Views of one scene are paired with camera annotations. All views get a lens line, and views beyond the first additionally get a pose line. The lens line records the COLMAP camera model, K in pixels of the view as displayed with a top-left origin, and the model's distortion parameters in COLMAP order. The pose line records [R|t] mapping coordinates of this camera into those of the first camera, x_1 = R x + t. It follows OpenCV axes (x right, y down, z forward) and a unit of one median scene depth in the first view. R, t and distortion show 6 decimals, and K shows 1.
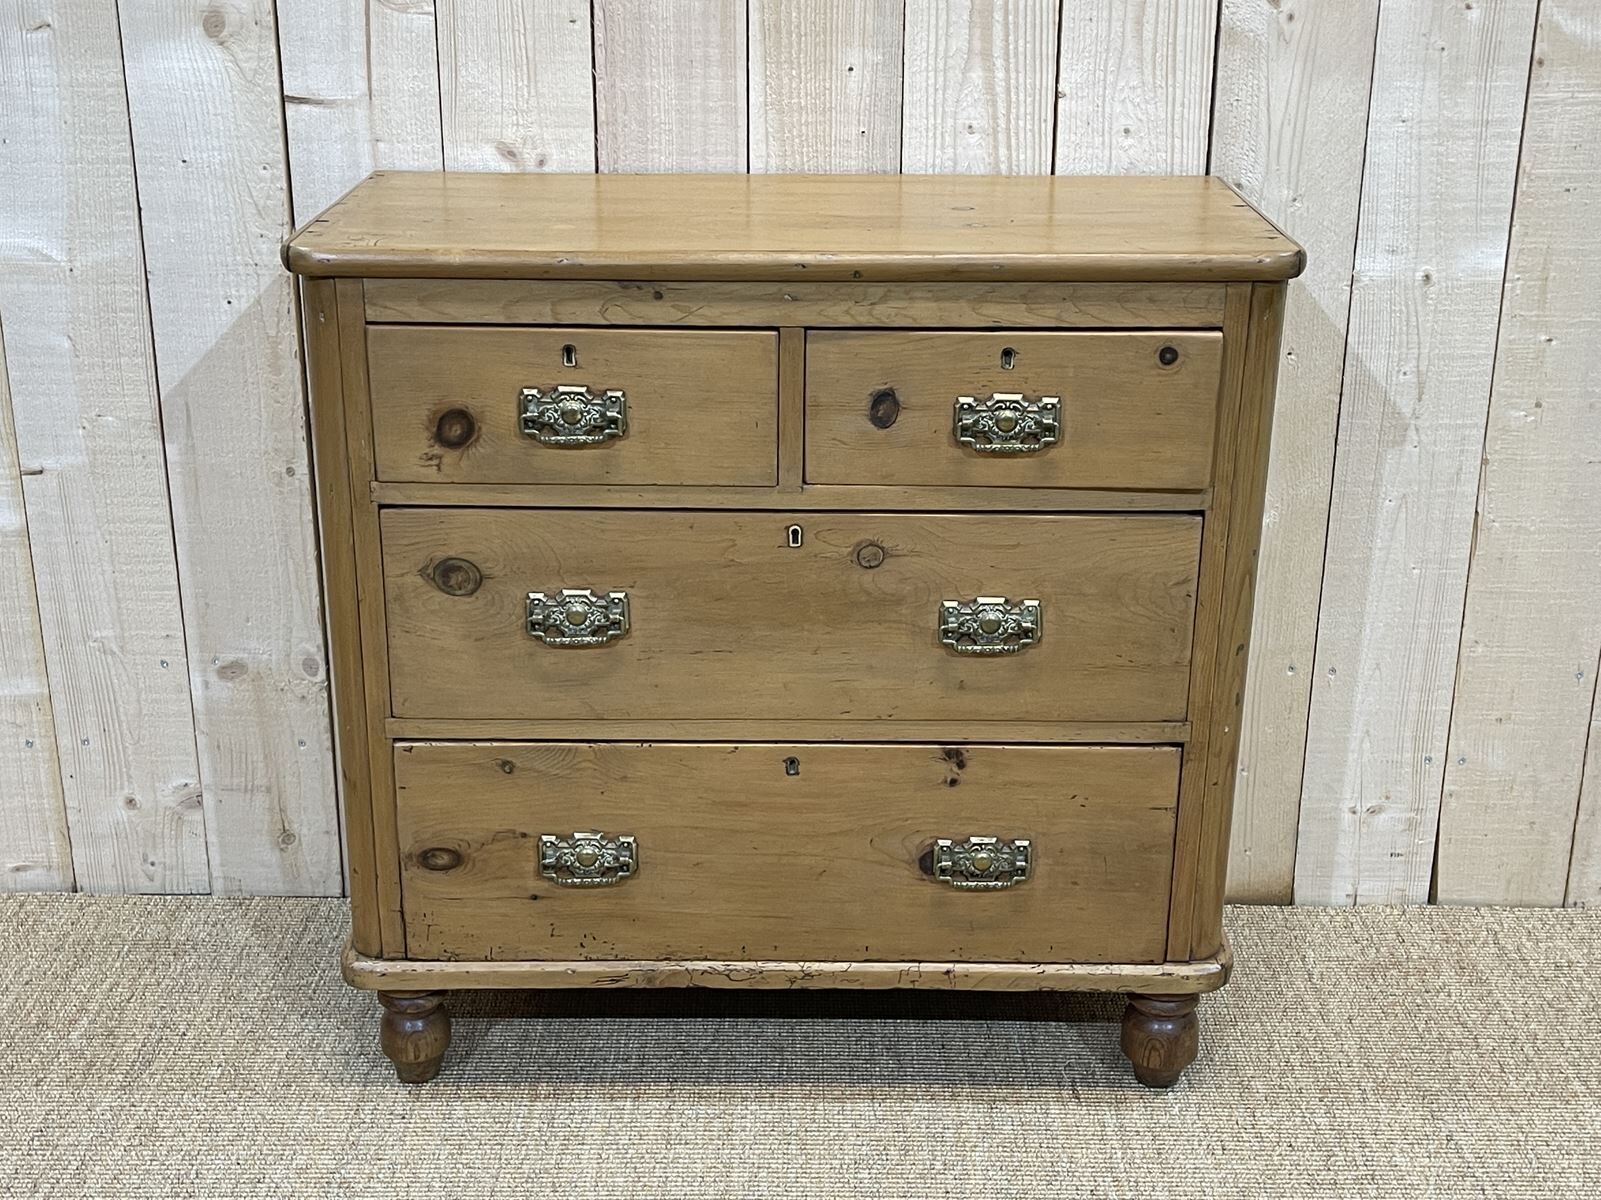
lens RADIAL K [[2103.7, 0, 803.4], [0, 2103.7, 594.6], [0, 0, 1]] dist [0.046149, 0.000000]
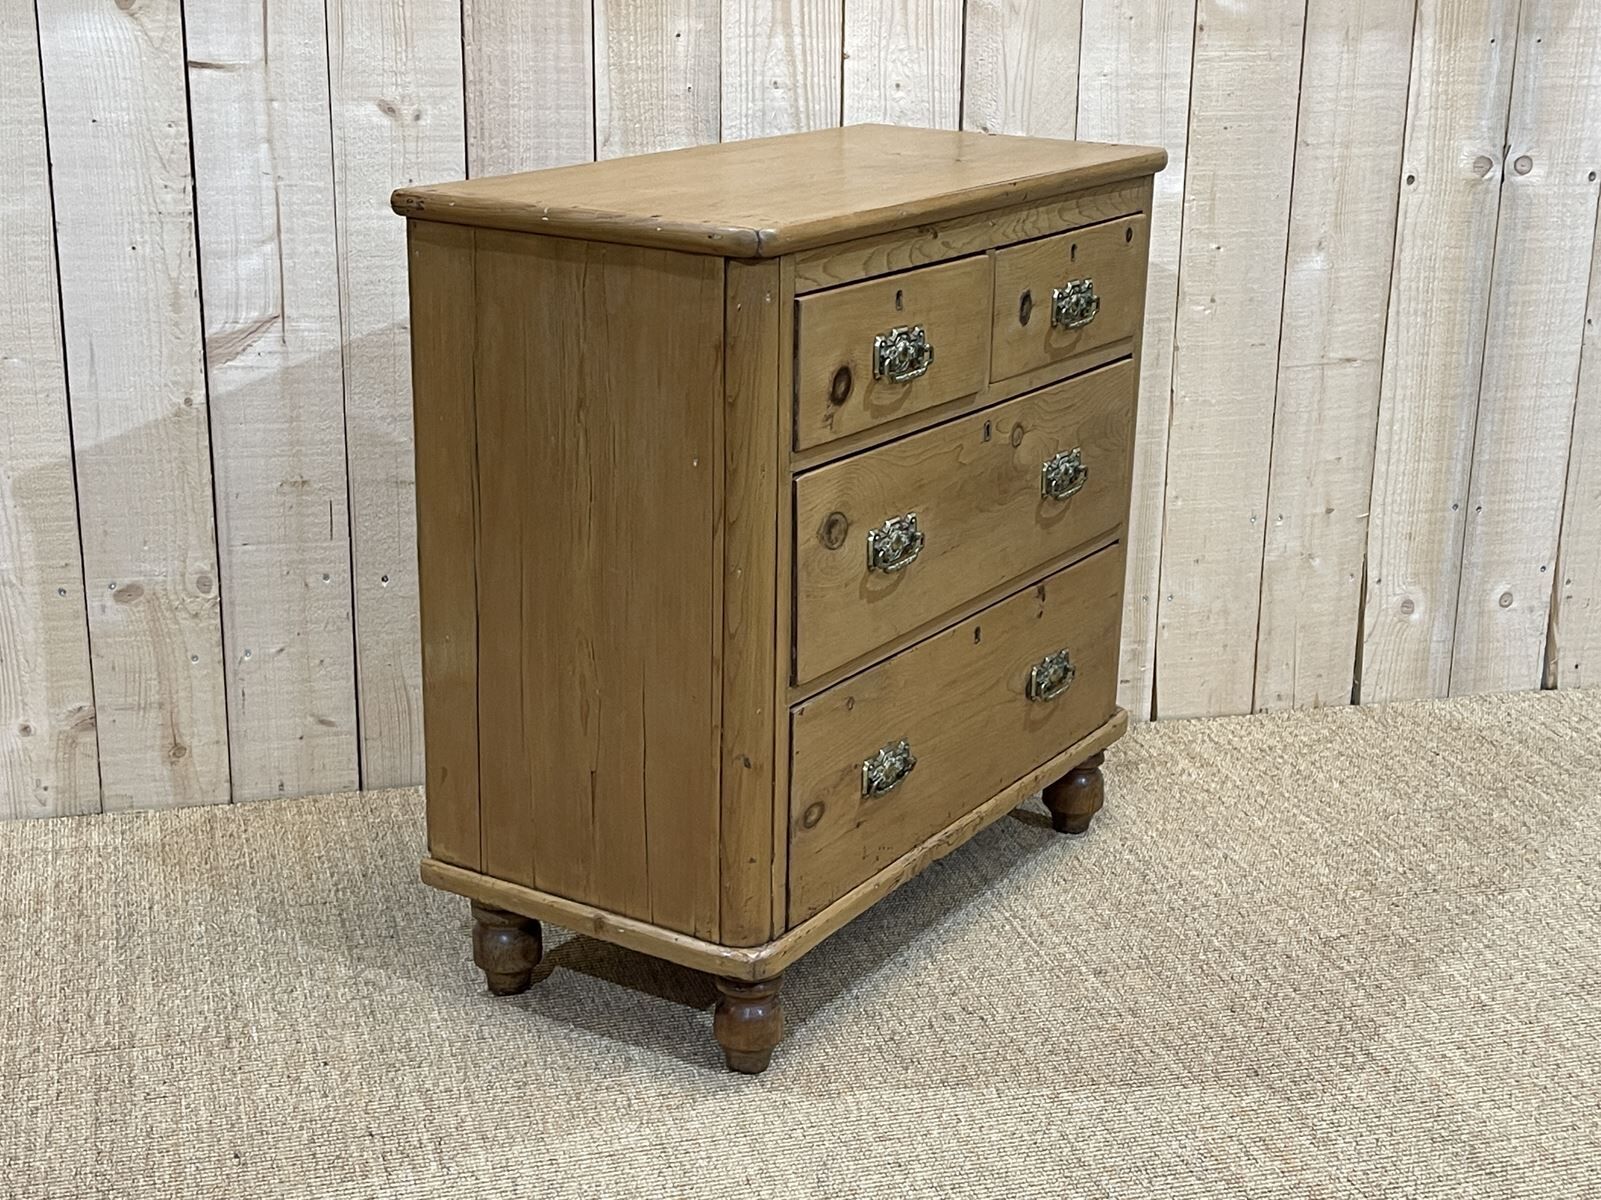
lens RADIAL K [[2335.9, 0, 828.8], [0, 2335.9, 595.1], [0, 0, 1]] dist [0.058859, 0.000000]
pose [[0.957741, -0.072164, 0.278432, -0.289180], [0.086640, 0.995435, -0.040022, 0.128209], [-0.274273, 0.062454, 0.959622, -0.282229]]
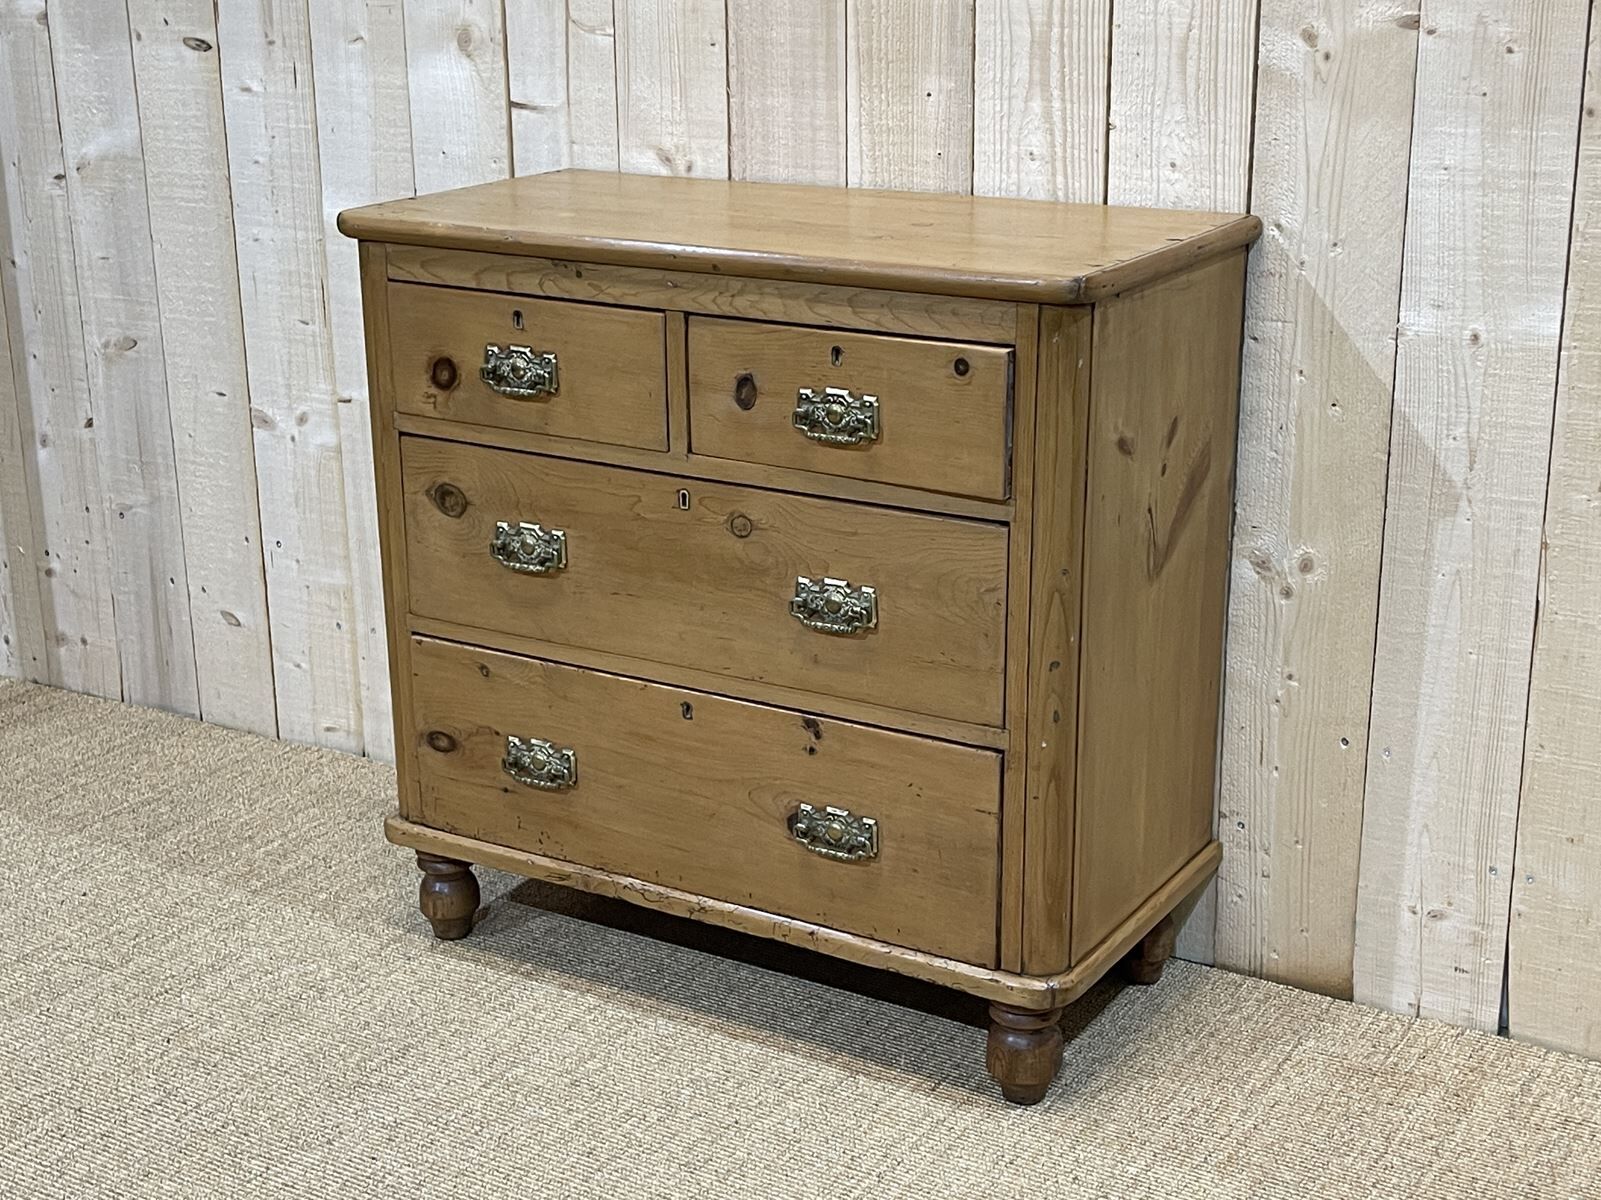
lens RADIAL K [[2335.9, 0, 795.9], [0, 2335.9, 599.0], [0, 0, 1]] dist [0.058859, 0.000000]
pose [[0.852703, 0.141921, -0.502749, 0.595163], [-0.162207, 0.986751, 0.003434, 0.009205], [0.496575, 0.078621, 0.864426, -0.036494]]
